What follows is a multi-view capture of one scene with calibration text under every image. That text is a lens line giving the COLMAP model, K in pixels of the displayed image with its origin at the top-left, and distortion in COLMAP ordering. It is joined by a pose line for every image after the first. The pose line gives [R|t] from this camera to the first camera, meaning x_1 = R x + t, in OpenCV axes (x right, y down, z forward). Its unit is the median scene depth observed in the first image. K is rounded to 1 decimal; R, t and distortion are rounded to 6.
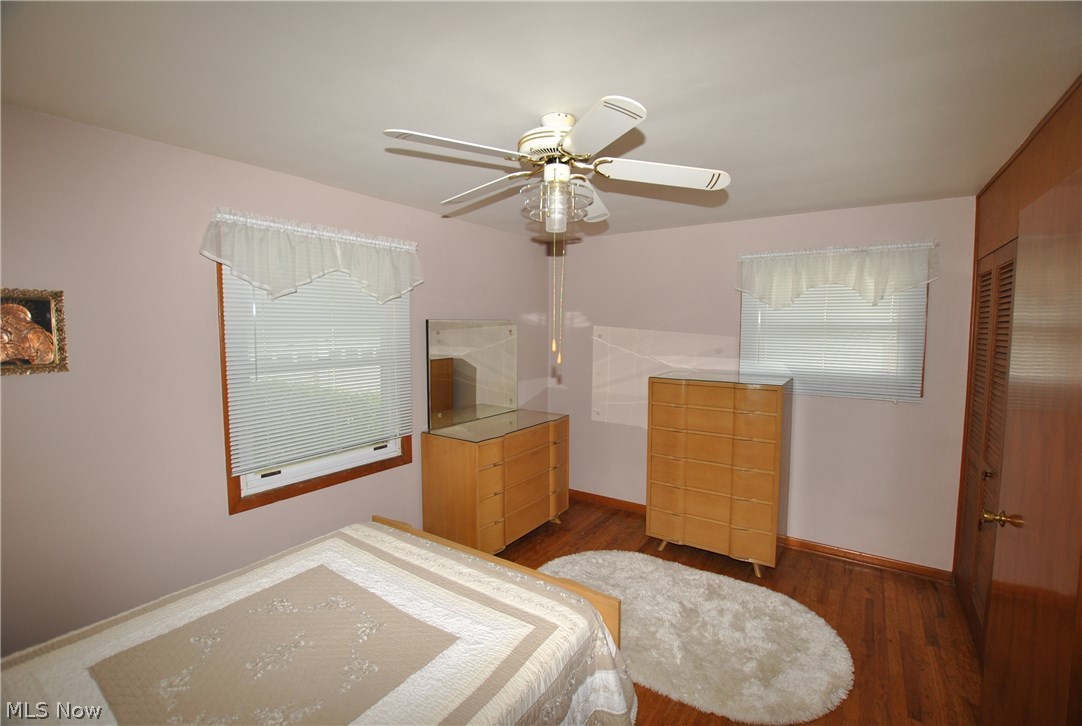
lens RADIAL K [[481.2, 0, 545.8], [0, 481.2, 360.1], [0, 0, 1]] dist [-0.005097, 0.000253]
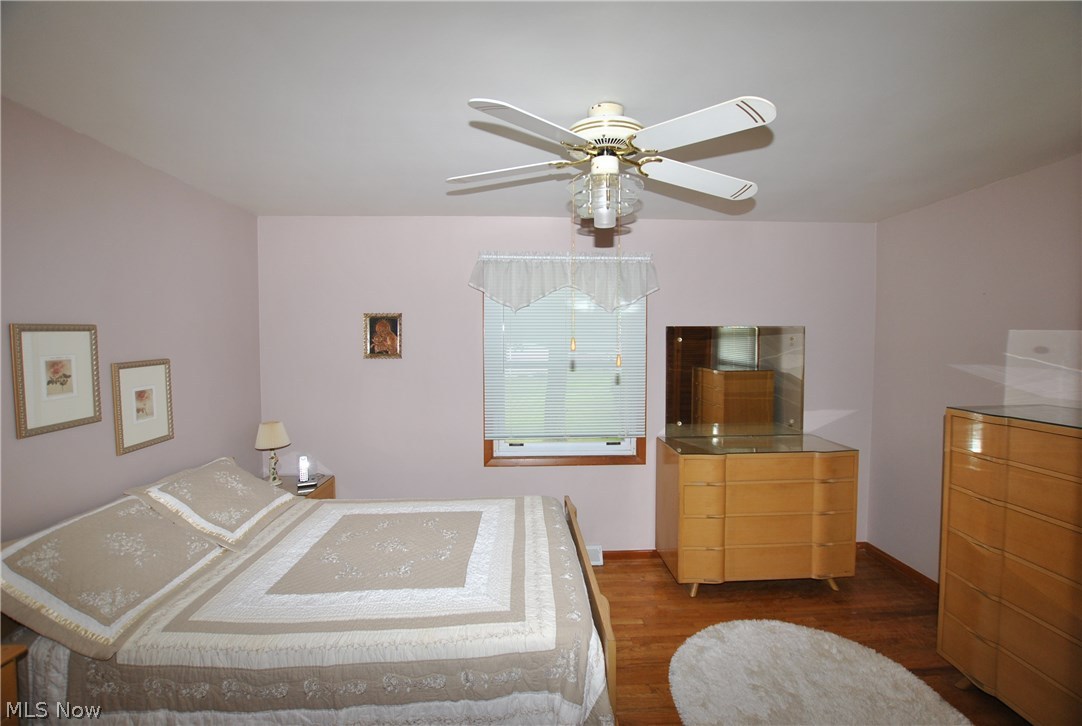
lens RADIAL K [[481.2, 0, 551.2], [0, 481.2, 362.4], [0, 0, 1]] dist [-0.005097, 0.000253]
pose [[0.608489, 0.032918, -0.792880, 0.439956], [-0.052475, 0.998622, 0.001188, 0.003386], [0.791826, 0.040883, 0.609377, 0.211411]]
